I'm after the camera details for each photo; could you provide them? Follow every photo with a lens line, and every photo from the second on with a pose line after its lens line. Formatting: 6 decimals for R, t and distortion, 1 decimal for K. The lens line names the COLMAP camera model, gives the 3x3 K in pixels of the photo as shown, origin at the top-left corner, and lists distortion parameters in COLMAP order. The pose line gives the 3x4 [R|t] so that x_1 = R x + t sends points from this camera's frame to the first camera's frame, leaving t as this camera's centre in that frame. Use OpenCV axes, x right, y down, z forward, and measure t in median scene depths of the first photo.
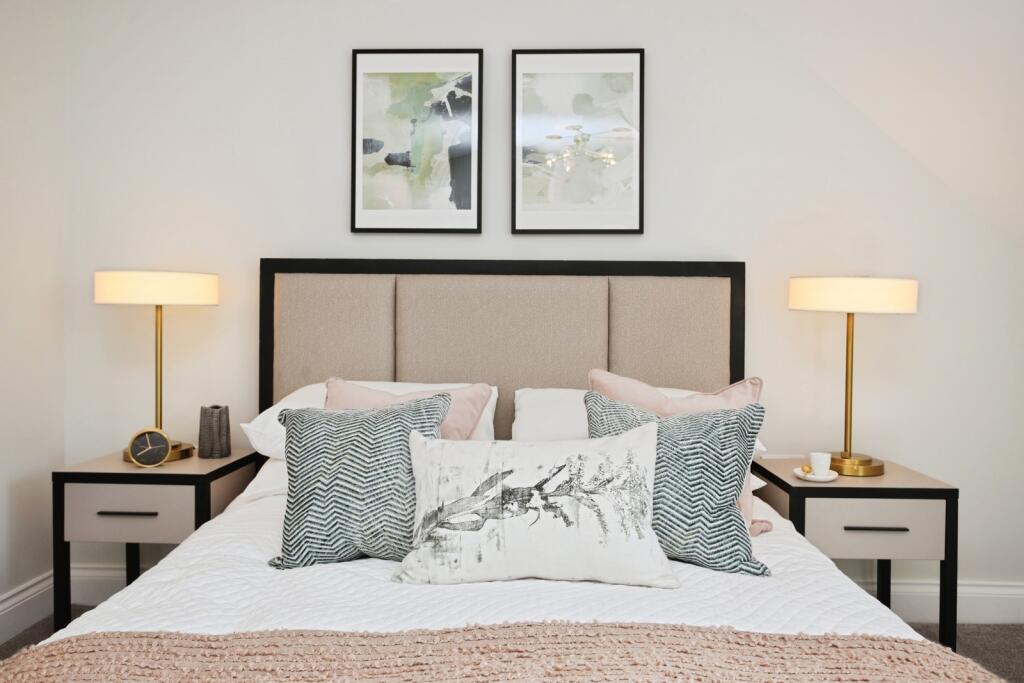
lens RADIAL K [[704.5, 0, 512.0], [0, 704.5, 341.5], [0, 0, 1]] dist [-0.000570, 0.001093]
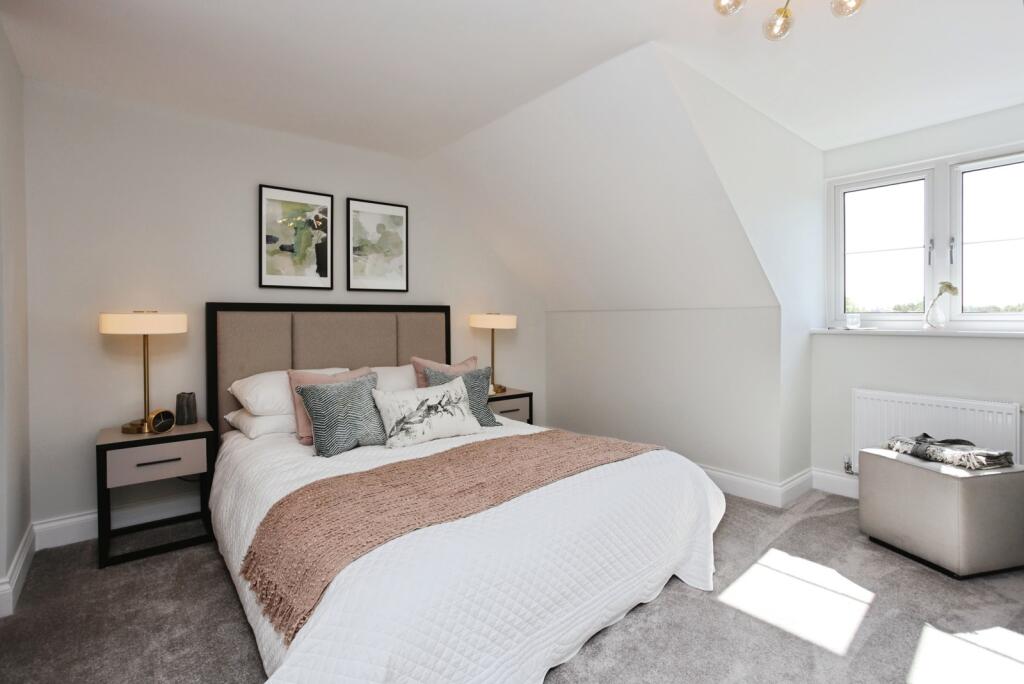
lens RADIAL K [[496.0, 0, 508.4], [0, 496.0, 327.3], [0, 0, 1]] dist [-0.060684, 0.030172]
pose [[0.759384, -0.022859, 0.650241, -0.561450], [0.024917, 0.999671, 0.006044, -0.048178], [-0.650166, 0.011612, 0.759704, -0.334328]]
